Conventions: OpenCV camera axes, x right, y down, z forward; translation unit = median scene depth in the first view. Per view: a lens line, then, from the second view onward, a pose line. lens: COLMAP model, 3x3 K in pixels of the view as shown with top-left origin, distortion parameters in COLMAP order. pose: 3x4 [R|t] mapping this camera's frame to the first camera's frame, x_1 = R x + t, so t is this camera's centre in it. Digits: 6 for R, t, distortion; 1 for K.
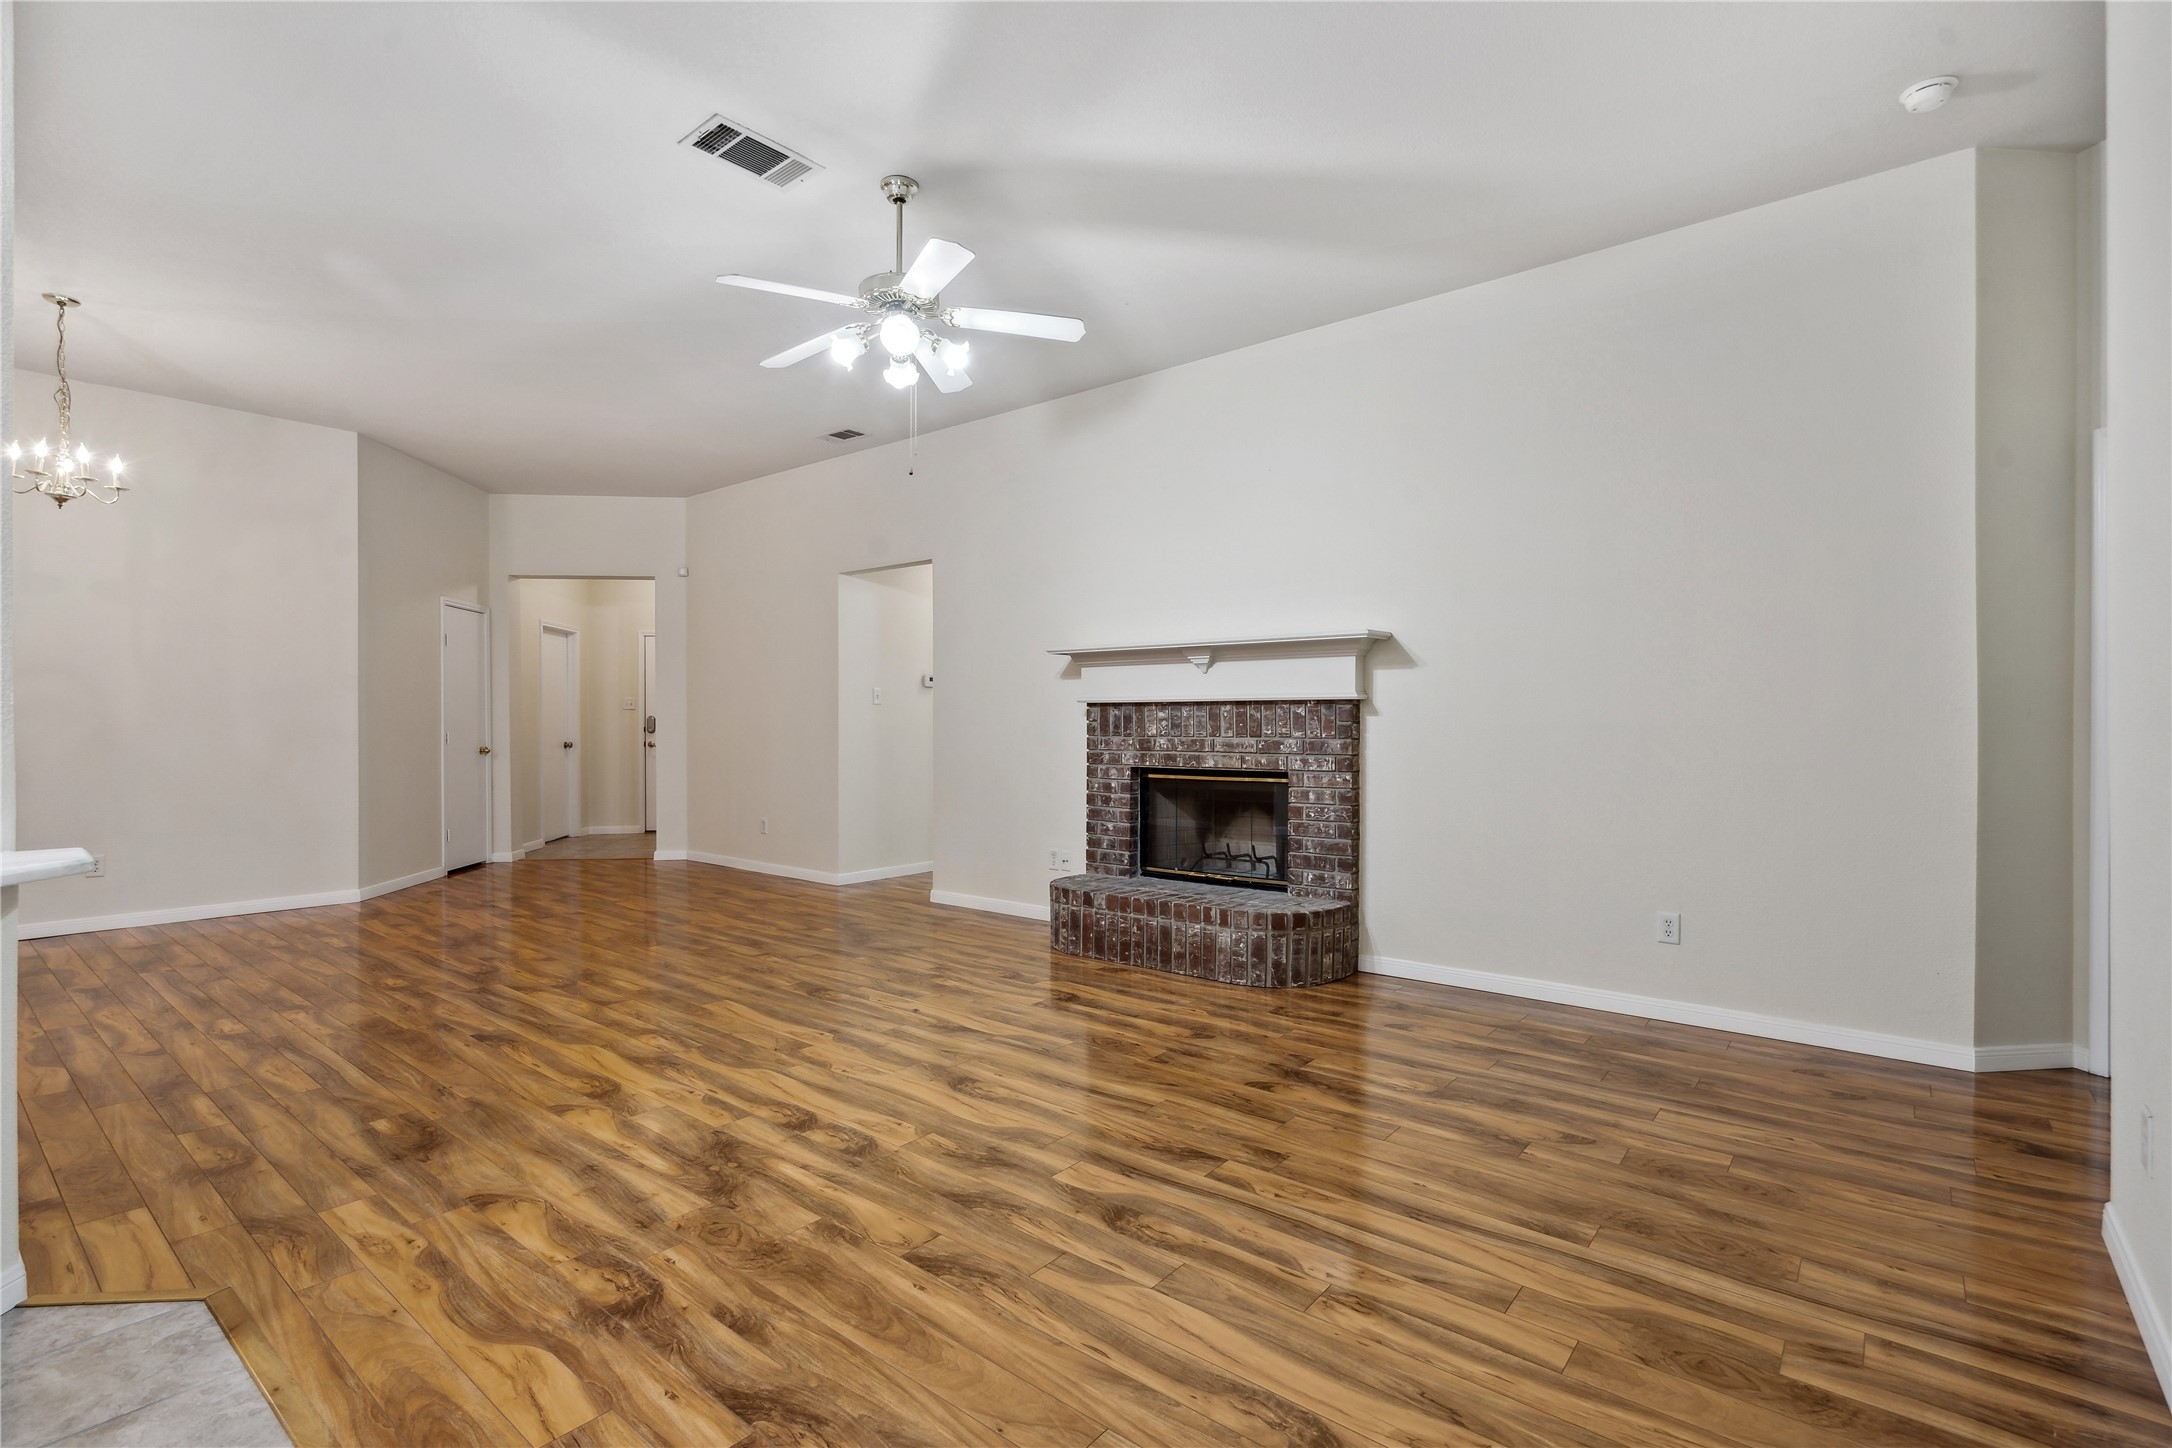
lens RADIAL K [[1002.9, 0, 1090.1], [0, 1002.9, 714.7], [0, 0, 1]] dist [-0.008505, 0.004723]
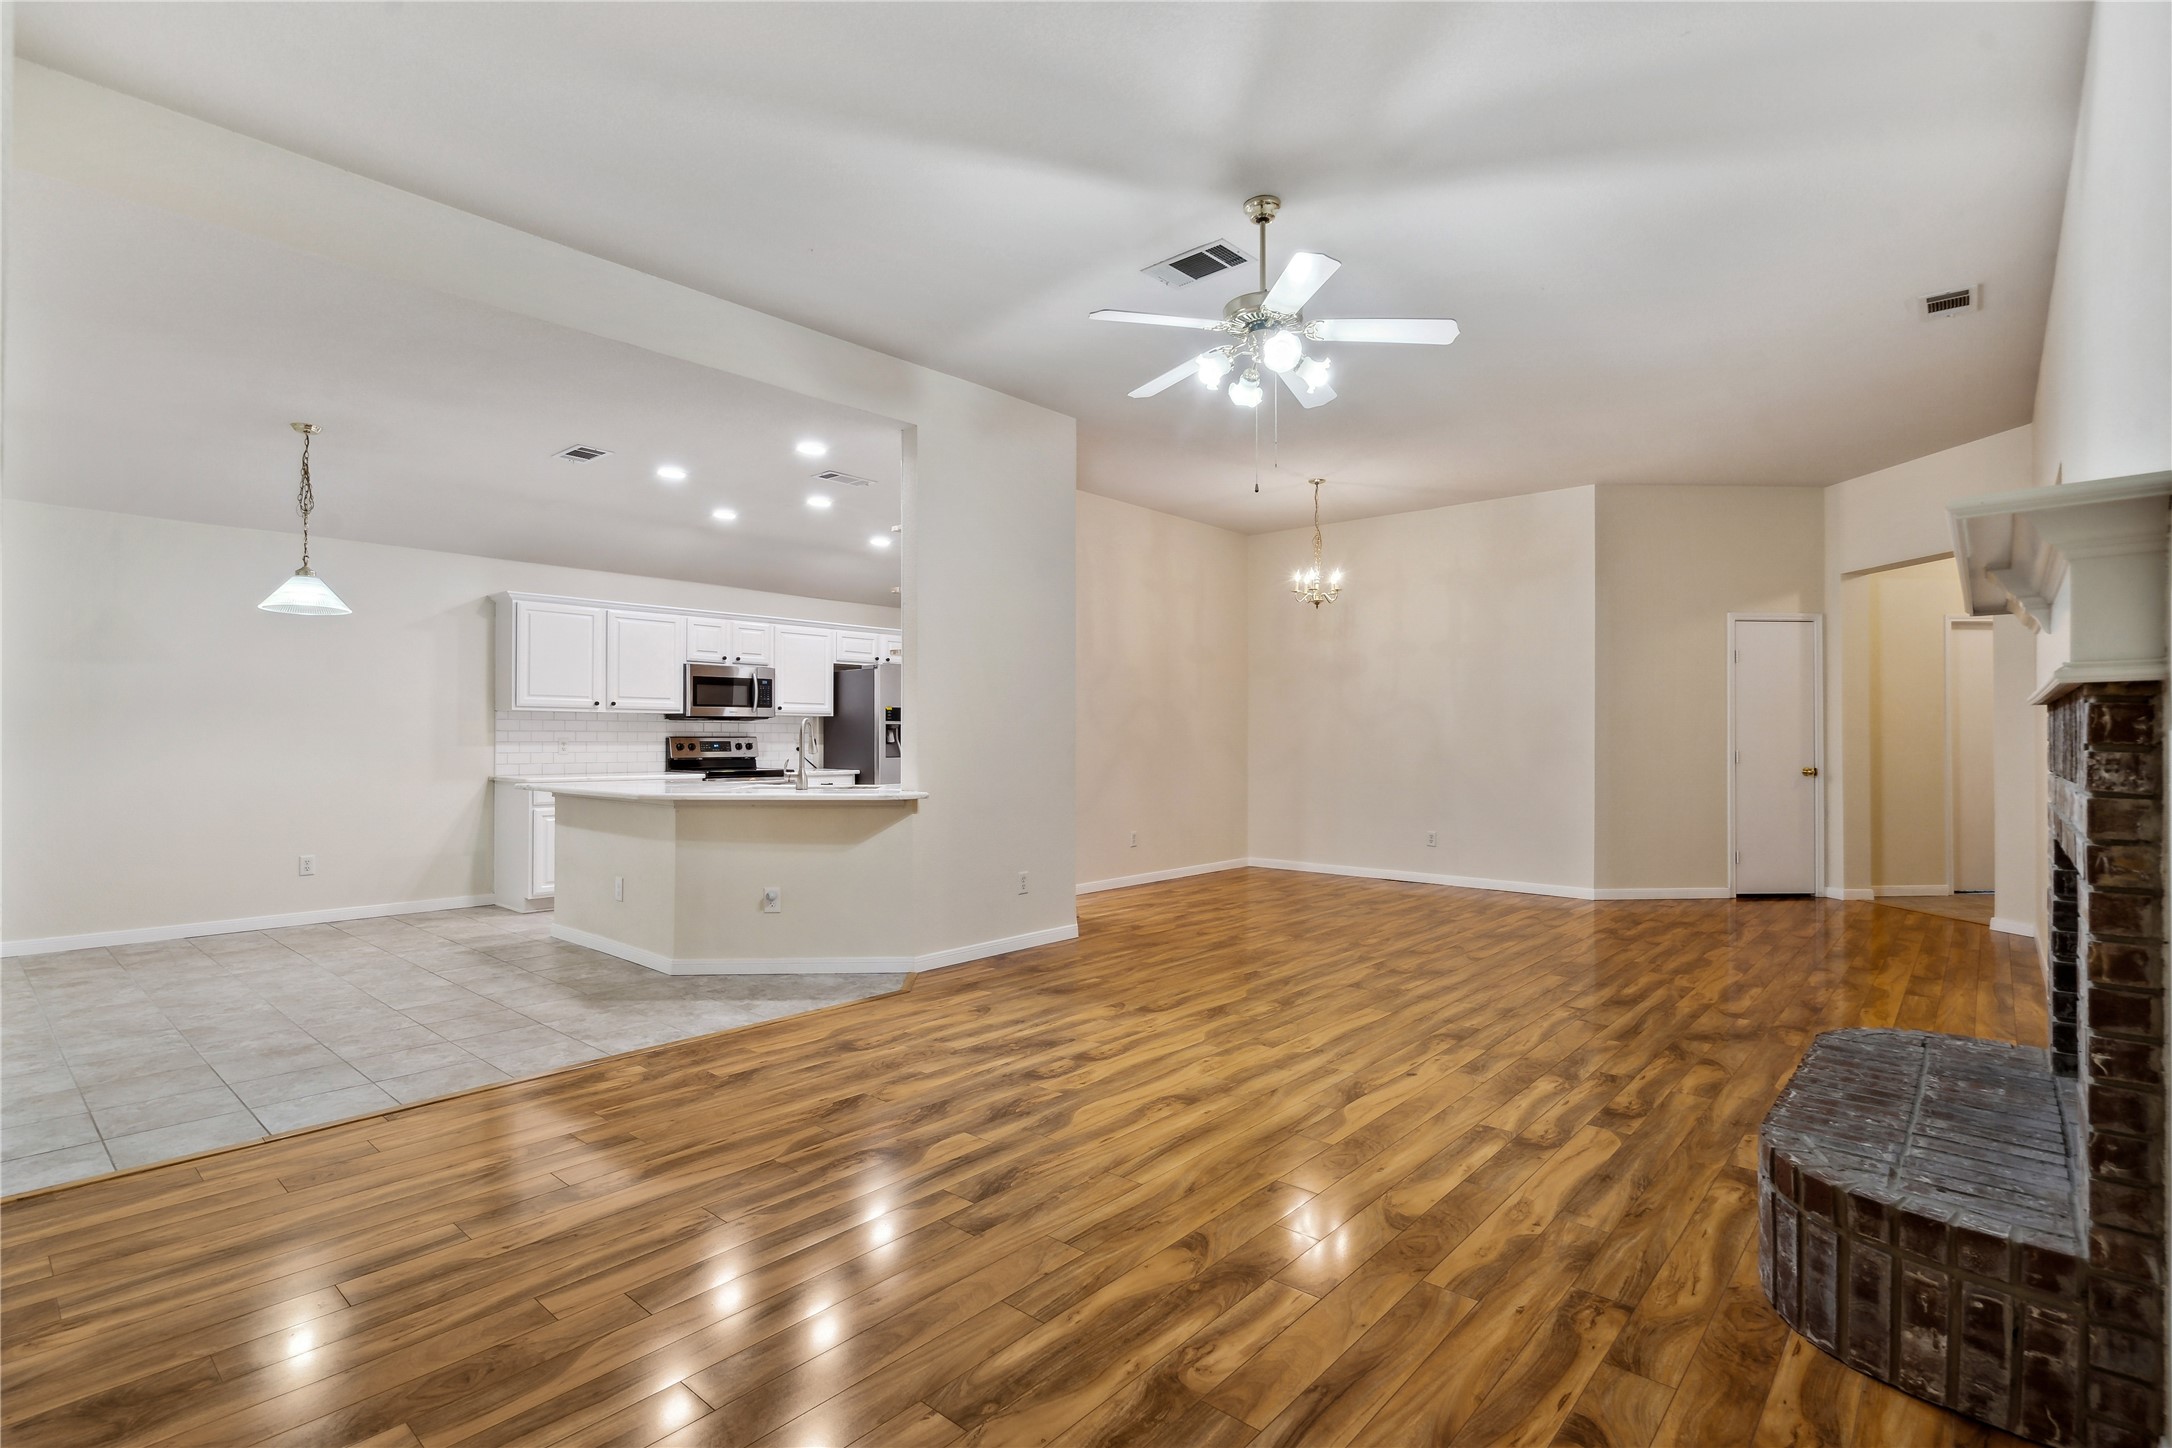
lens RADIAL K [[1002.9, 0, 1060.1], [0, 1002.9, 745.2], [0, 0, 1]] dist [-0.008505, 0.004723]
pose [[-0.047494, 0.006508, -0.998850, 0.659251], [0.007937, 0.999950, 0.006138, 0.000014], [0.998840, -0.007636, -0.047543, 0.684118]]
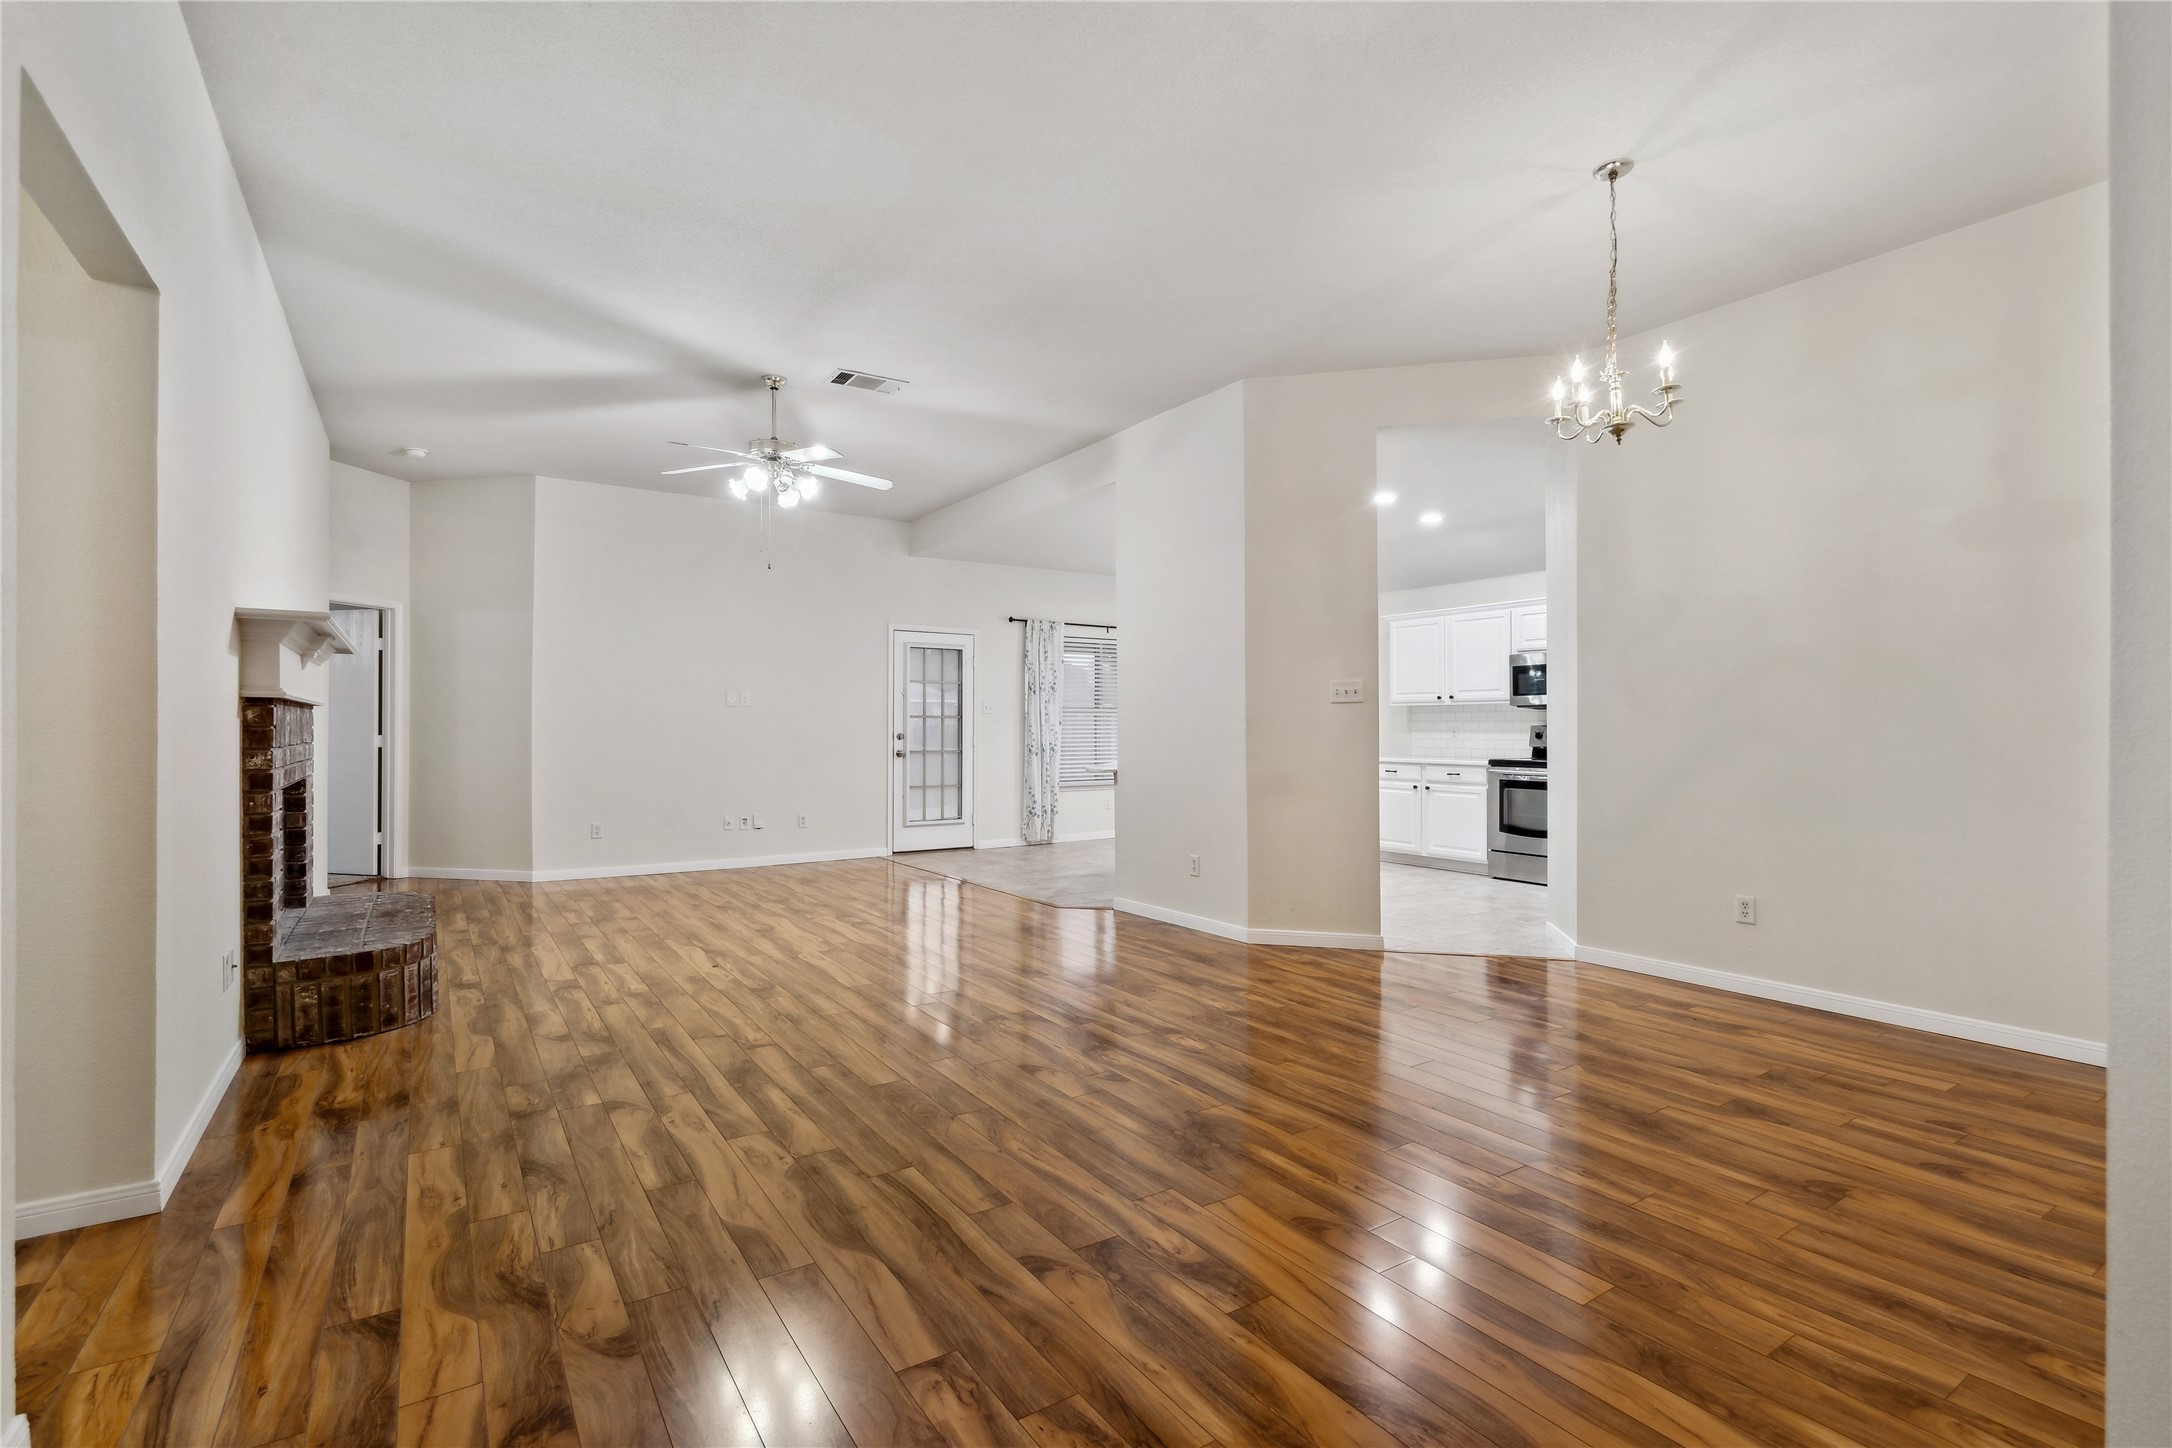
lens RADIAL K [[1002.9, 0, 1106.6], [0, 1002.9, 726.6], [0, 0, 1]] dist [-0.008505, 0.004723]
pose [[-0.961138, 0.000180, 0.276067, -0.892619], [-0.003350, 0.999919, -0.012315, 0.017283], [-0.276047, -0.012761, -0.961059, 1.889403]]
